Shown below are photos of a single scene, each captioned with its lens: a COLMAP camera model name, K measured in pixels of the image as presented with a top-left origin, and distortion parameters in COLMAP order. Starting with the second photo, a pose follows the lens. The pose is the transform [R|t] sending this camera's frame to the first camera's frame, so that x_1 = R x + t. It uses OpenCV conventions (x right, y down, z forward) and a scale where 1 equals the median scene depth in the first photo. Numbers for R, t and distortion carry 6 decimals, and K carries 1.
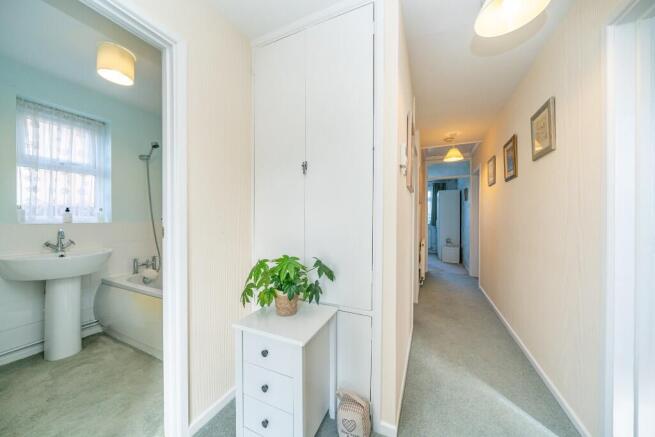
lens RADIAL K [[211.6, 0, 328.5], [0, 211.6, 218.7], [0, 0, 1]] dist [-0.000882, 0.000384]
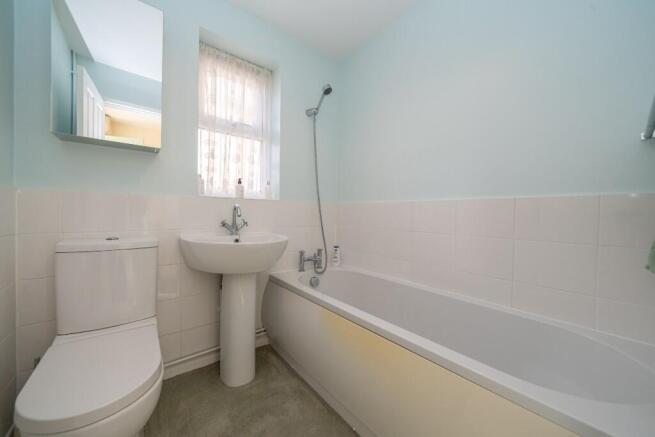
lens RADIAL K [[224.9, 0, 325.1], [0, 224.9, 217.4], [0, 0, 1]] dist [-0.008406, 0.000431]
pose [[0.896782, 0.008787, -0.442385, -0.601571], [-0.009071, 0.999958, 0.001475, 0.086319], [0.442379, 0.002690, 0.896824, 0.410462]]
